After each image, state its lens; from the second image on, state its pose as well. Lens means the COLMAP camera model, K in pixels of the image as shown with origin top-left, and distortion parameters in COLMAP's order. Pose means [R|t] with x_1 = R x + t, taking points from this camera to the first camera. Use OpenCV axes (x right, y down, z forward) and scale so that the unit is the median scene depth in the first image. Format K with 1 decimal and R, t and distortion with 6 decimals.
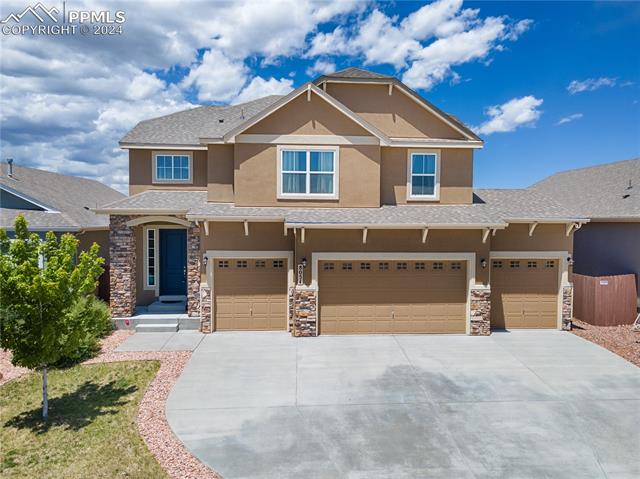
lens RADIAL K [[474.8, 0, 328.4], [0, 474.8, 236.6], [0, 0, 1]] dist [0.024013, 0.029126]
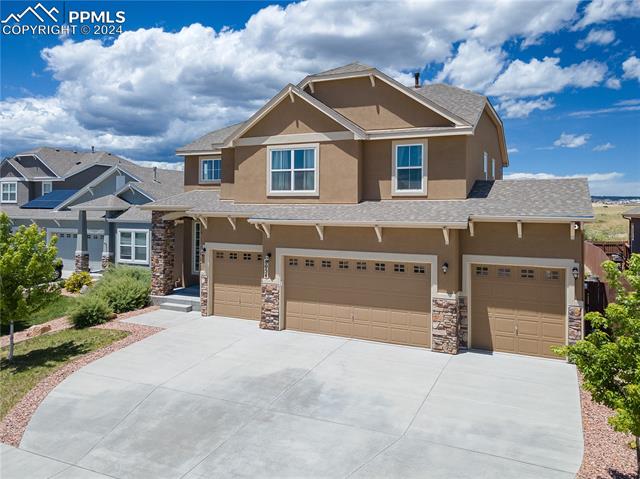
lens RADIAL K [[484.0, 0, 331.1], [0, 484.0, 200.1], [0, 0, 1]] dist [0.026081, 0.007547]
pose [[0.876286, -0.007985, -0.481724, 0.546411], [-0.021372, 0.998234, -0.055425, -0.013251], [0.481316, 0.058863, 0.874568, 0.122182]]
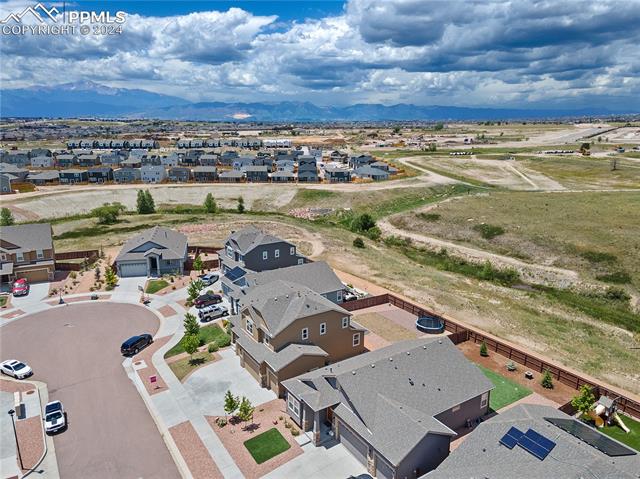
lens RADIAL K [[474.8, 0, 328.4], [0, 474.8, 236.6], [0, 0, 1]] dist [0.024013, 0.029126]
pose [[0.499956, 0.212311, -0.839624, 3.357348], [-0.044511, 0.974503, 0.219913, -1.726396], [0.864907, -0.072575, 0.496658, -0.295168]]
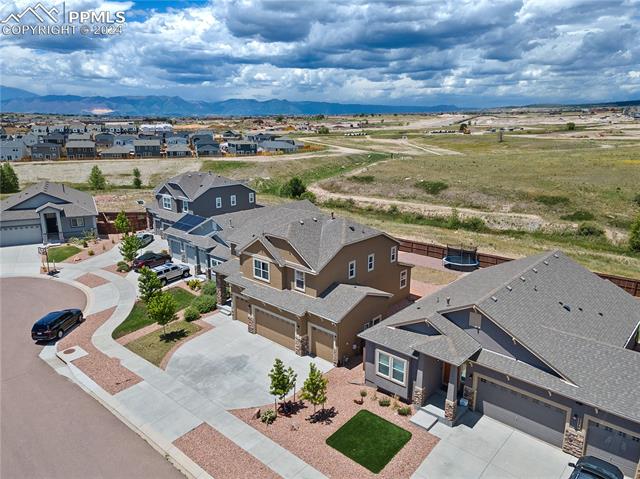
lens RADIAL K [[474.8, 0, 328.4], [0, 474.8, 236.6], [0, 0, 1]] dist [0.024013, 0.029126]
pose [[0.703296, 0.175738, -0.688833, 1.885932], [-0.030403, 0.975512, 0.217835, -0.859680], [0.710247, -0.132260, 0.691417, -0.432758]]
